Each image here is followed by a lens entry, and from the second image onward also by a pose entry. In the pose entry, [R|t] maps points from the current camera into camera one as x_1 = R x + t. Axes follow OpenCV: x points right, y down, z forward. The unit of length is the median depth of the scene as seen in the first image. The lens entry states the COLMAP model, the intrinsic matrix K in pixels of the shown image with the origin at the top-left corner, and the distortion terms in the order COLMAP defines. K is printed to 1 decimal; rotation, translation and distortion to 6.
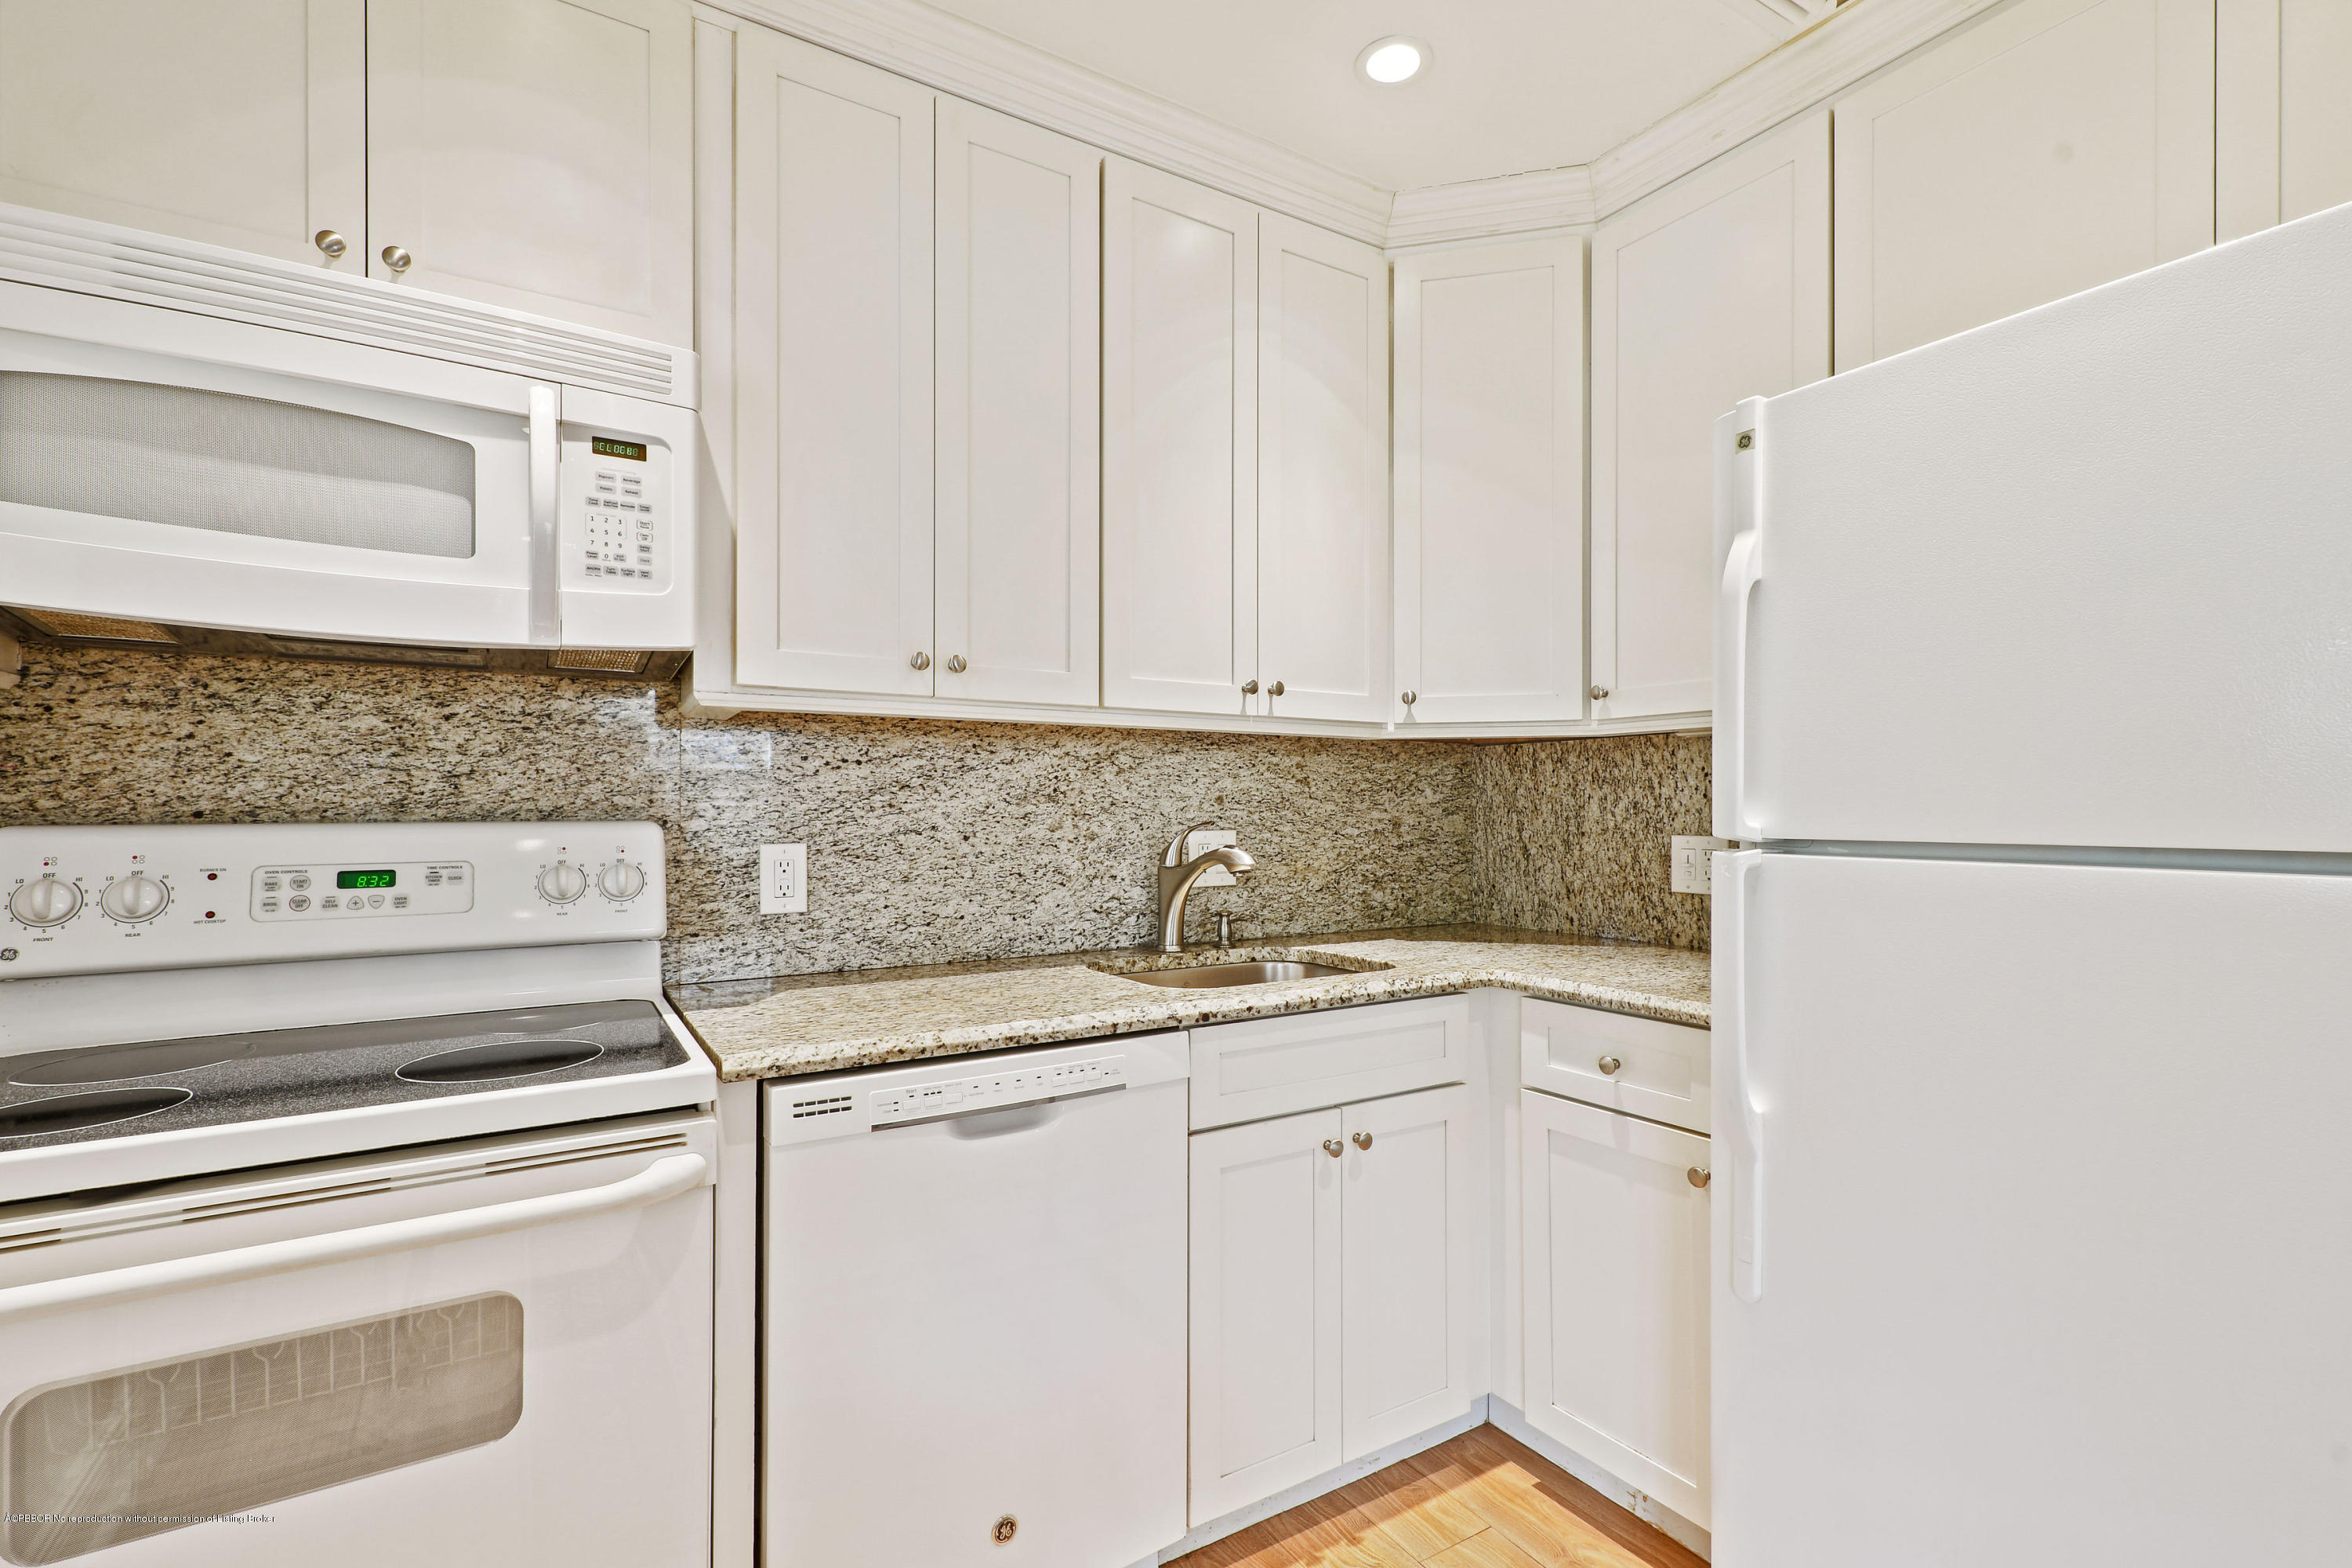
lens RADIAL K [[1052.7, 0, 1166.8], [0, 1052.7, 808.6], [0, 0, 1]] dist [0.004588, 0.000873]
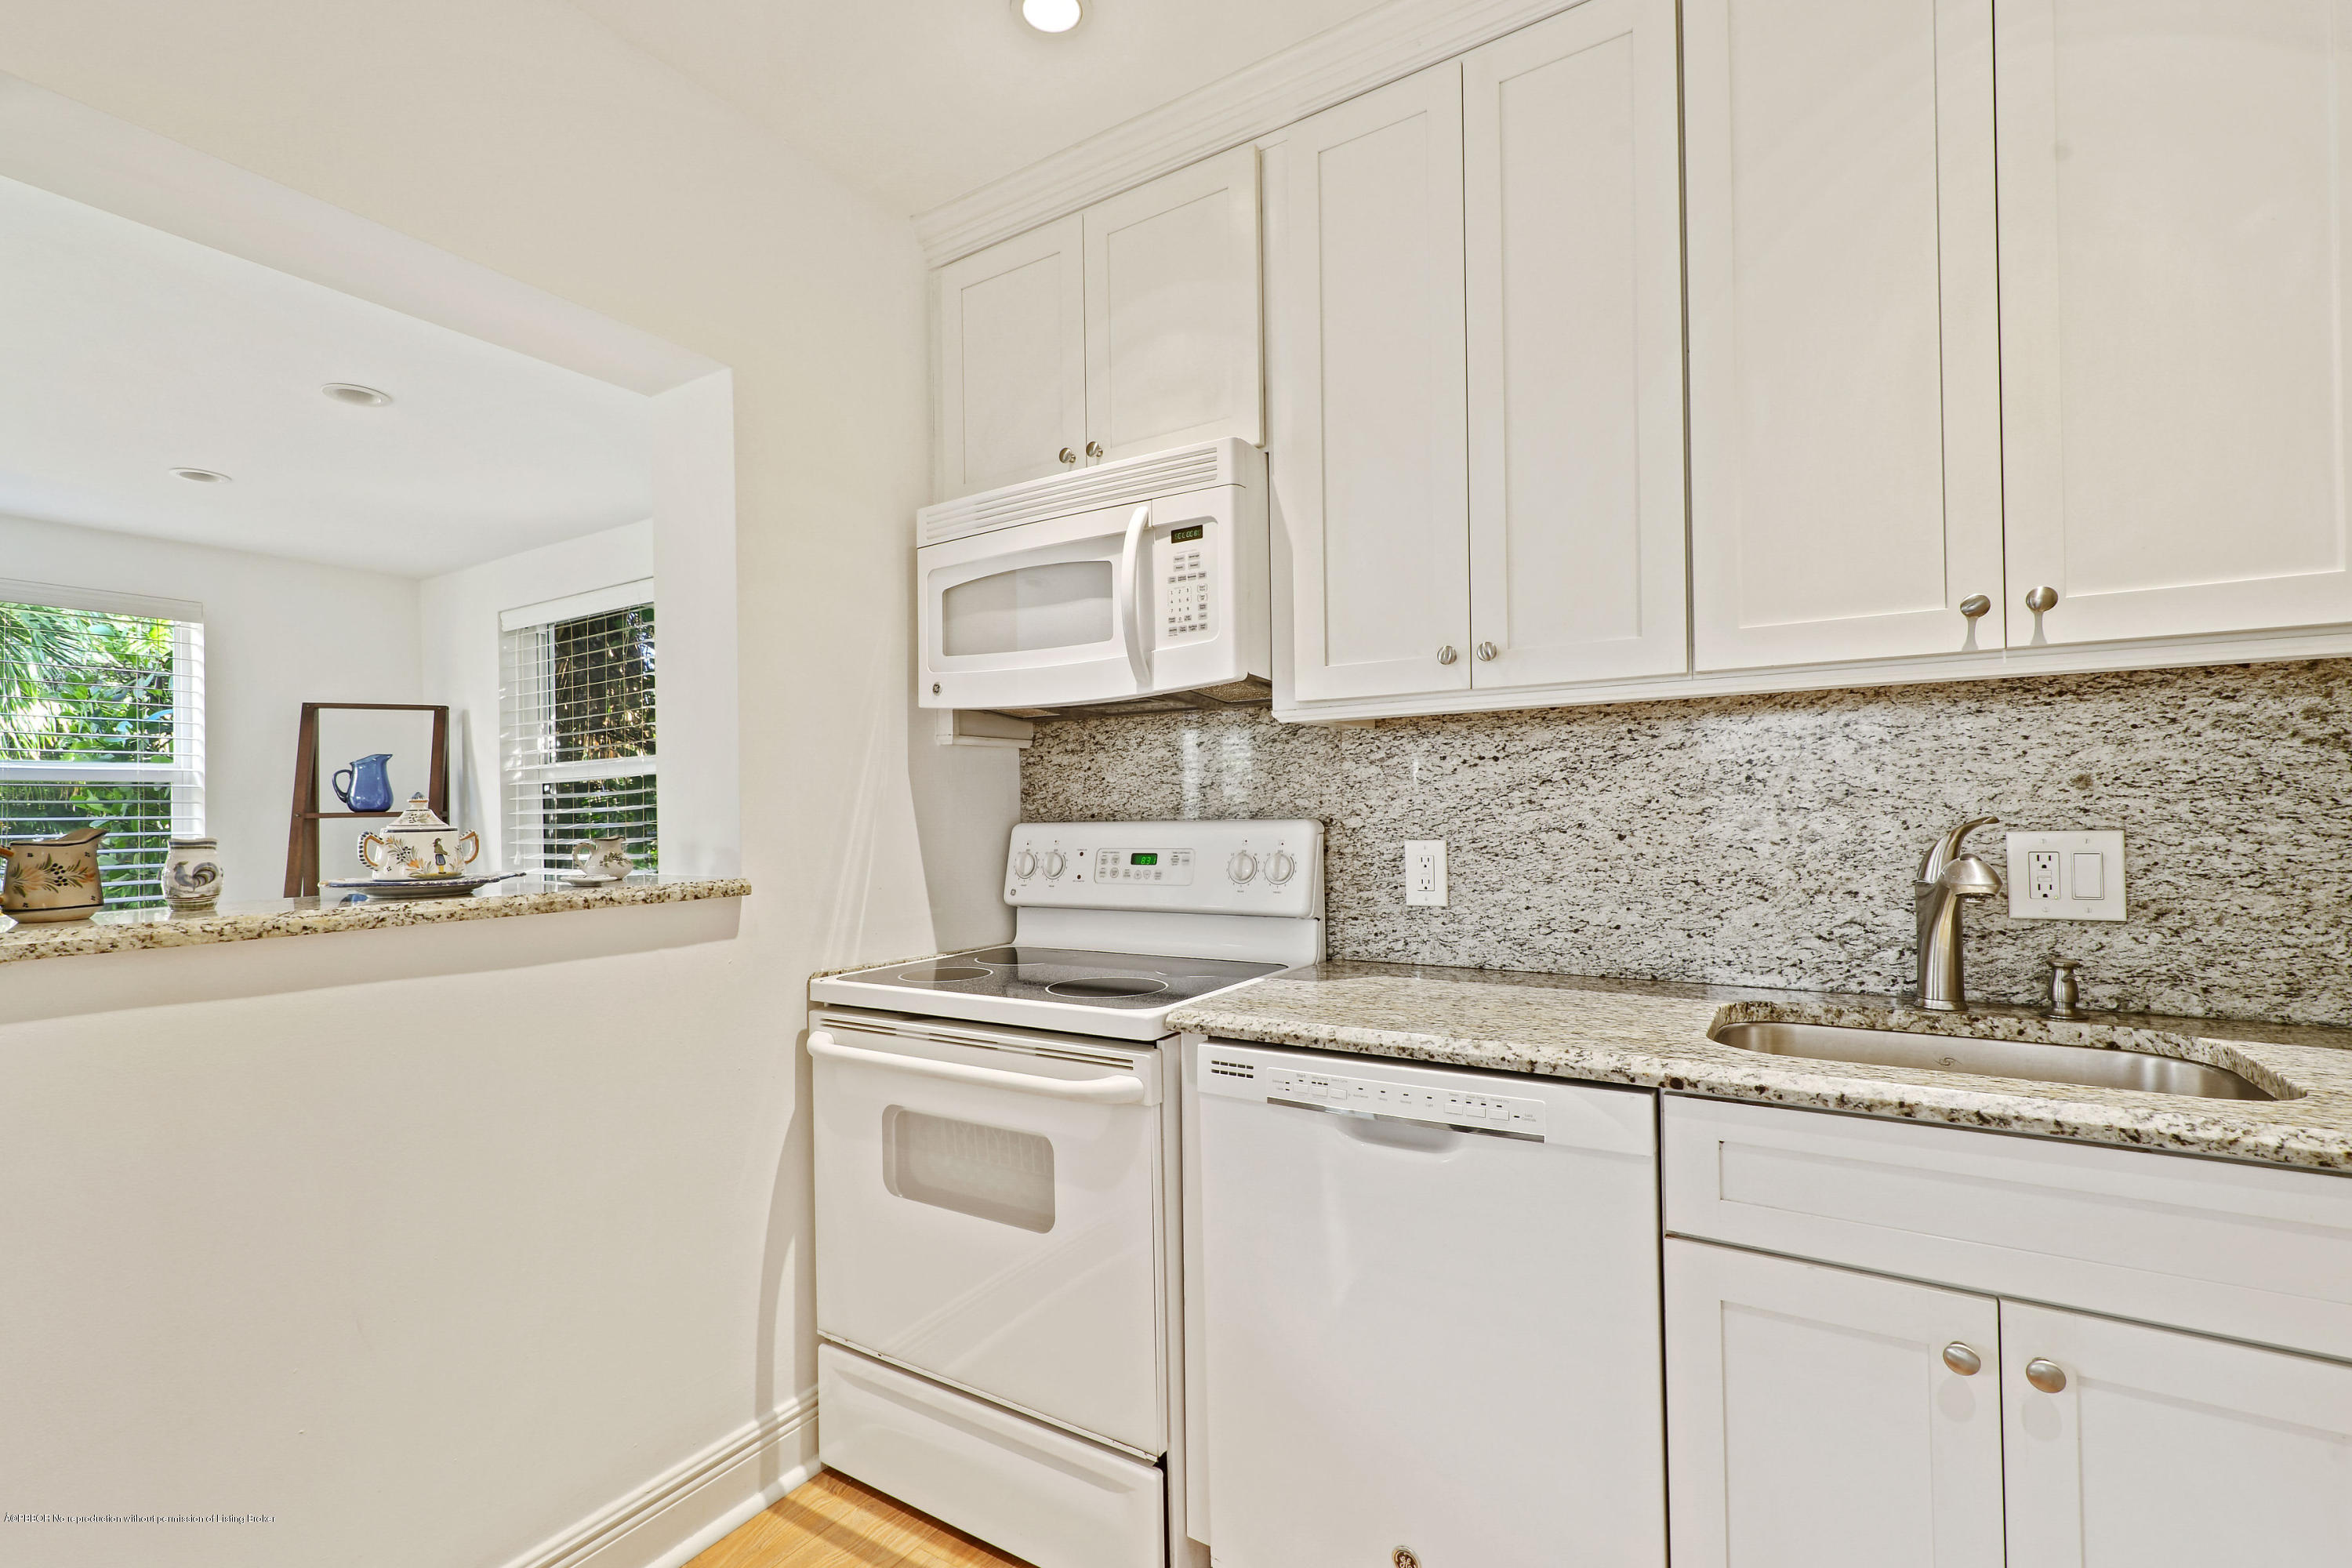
lens RADIAL K [[1052.7, 0, 1166.8], [0, 1052.7, 808.6], [0, 0, 1]] dist [0.004588, 0.000873]
pose [[0.436245, -0.009563, -0.899777, 0.466082], [0.017218, 0.999849, -0.002278, -0.000302], [0.899663, -0.014498, 0.436344, 0.299255]]
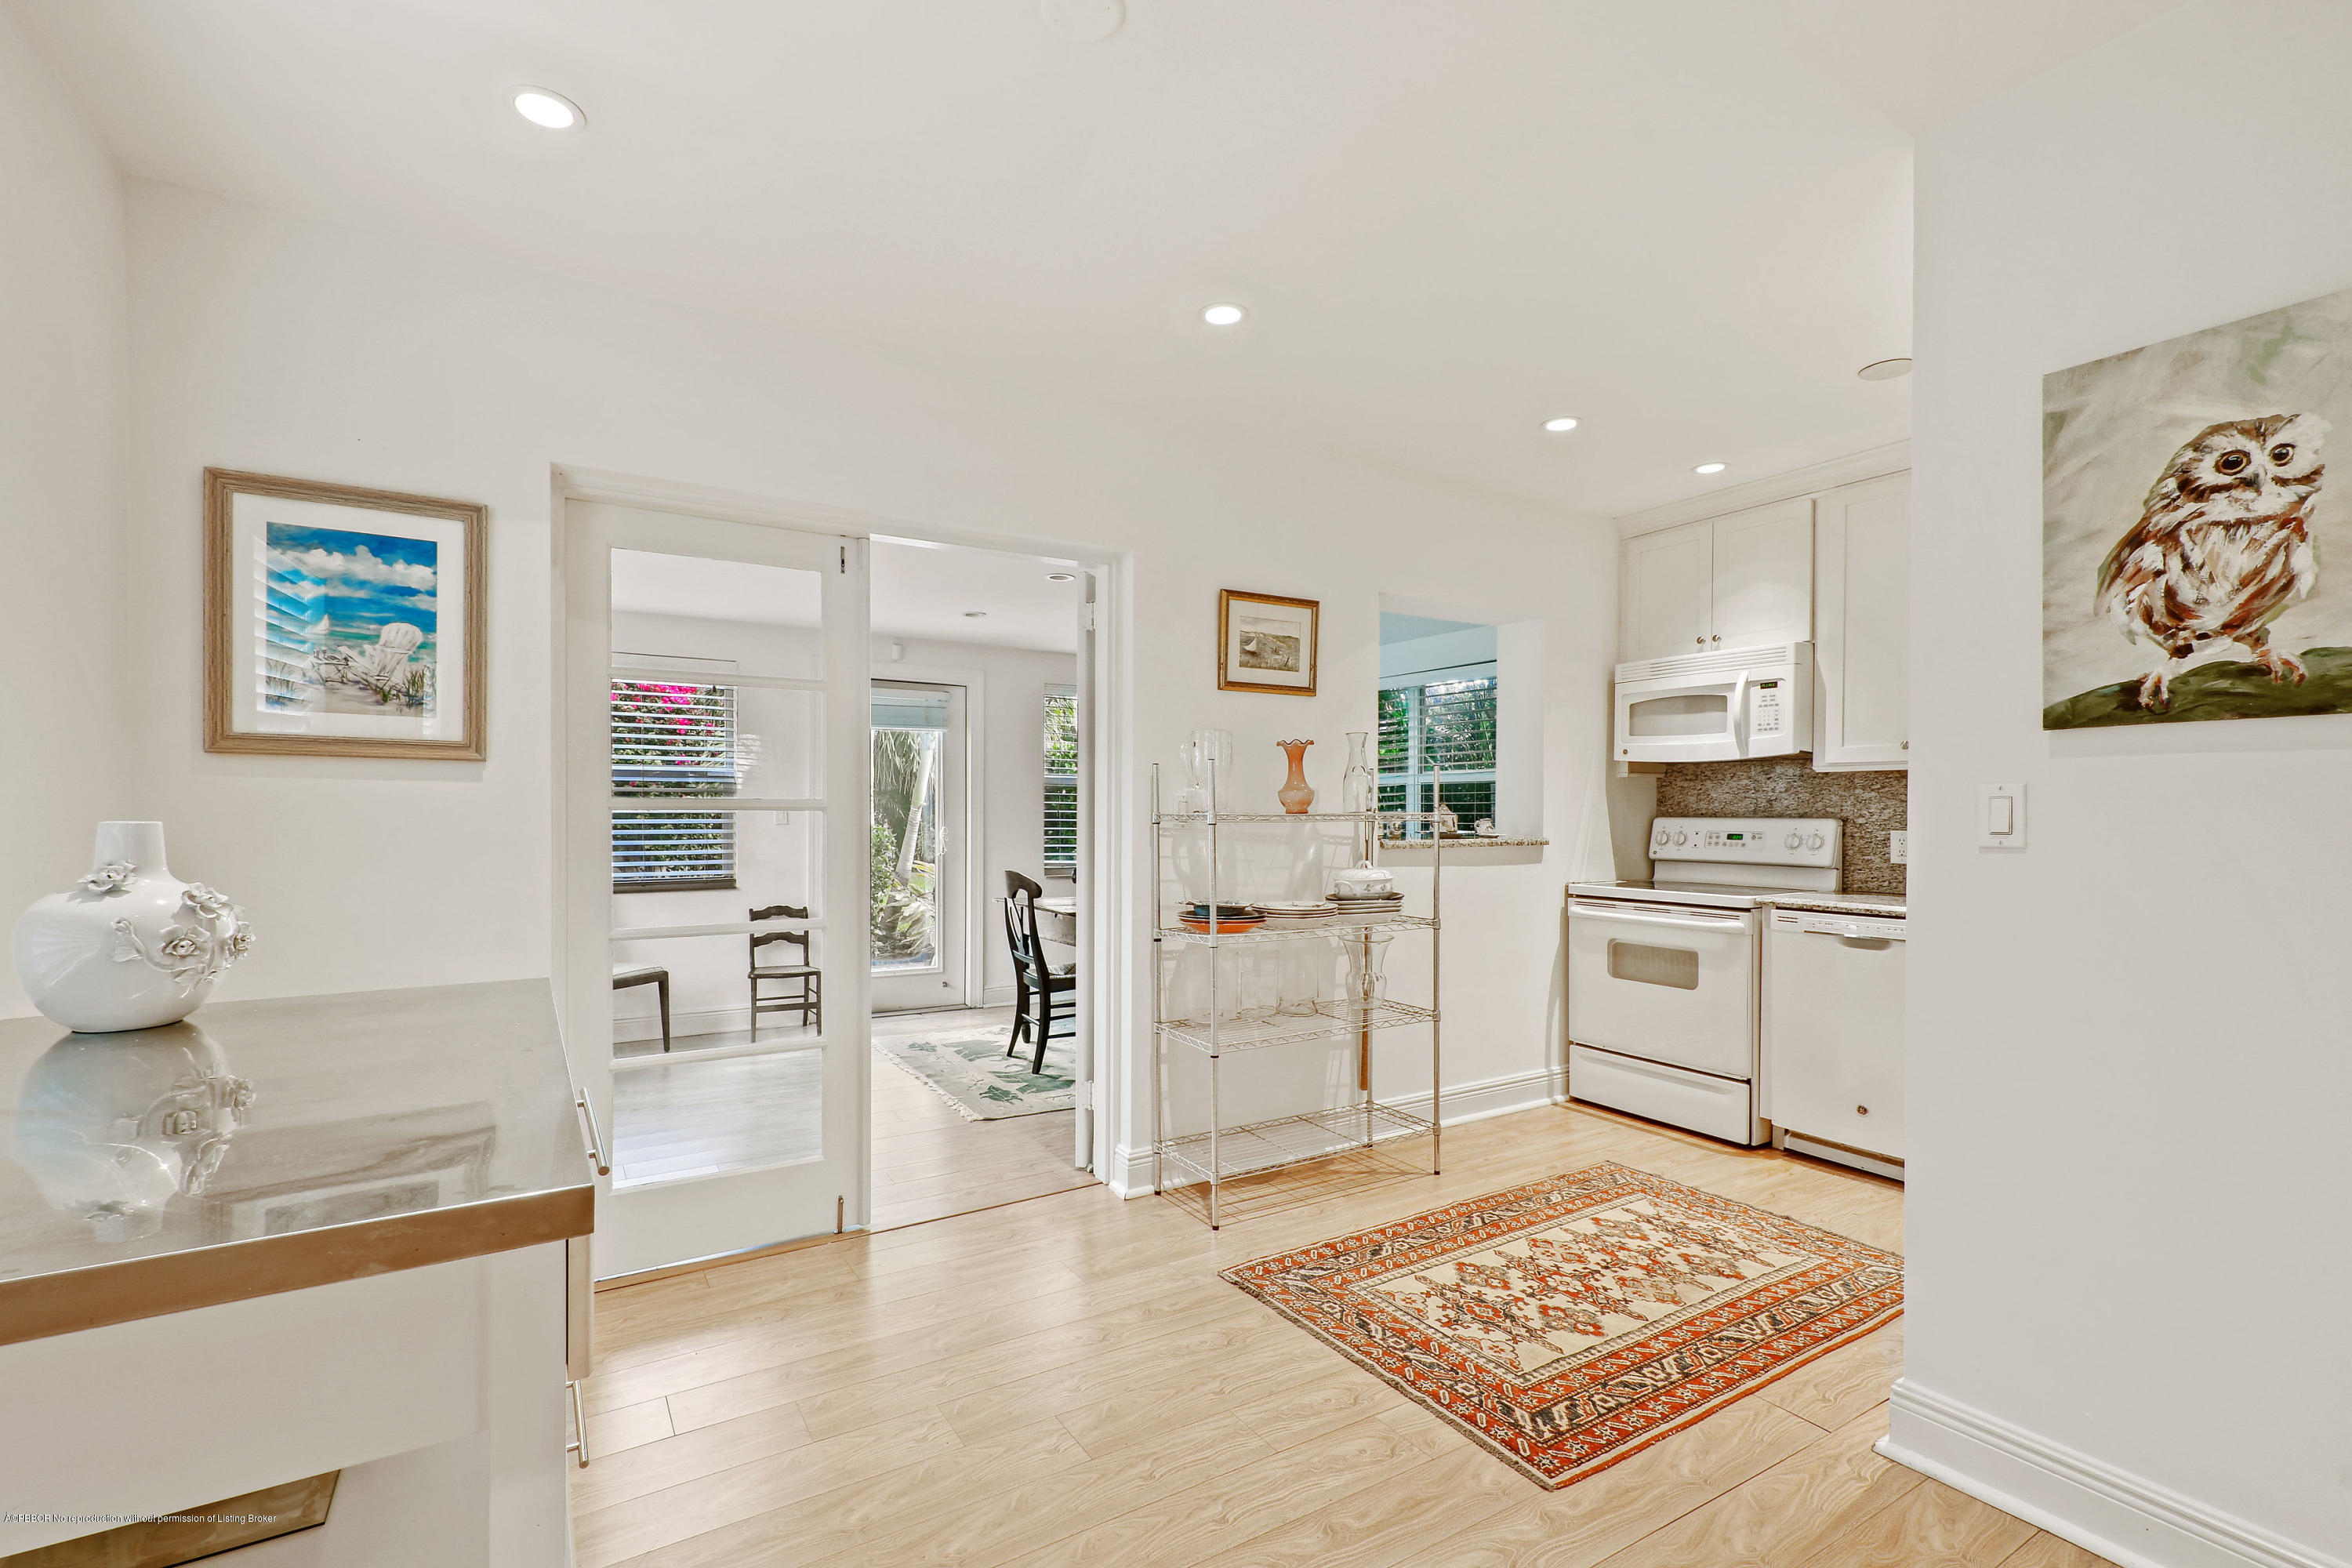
lens RADIAL K [[1052.7, 0, 1166.8], [0, 1052.7, 808.6], [0, 0, 1]] dist [0.004588, 0.000873]
pose [[-0.003813, -0.000362, -0.999993, 1.695295], [-0.006523, 0.999979, -0.000337, 0.000107], [0.999971, 0.006521, -0.003815, -0.438731]]
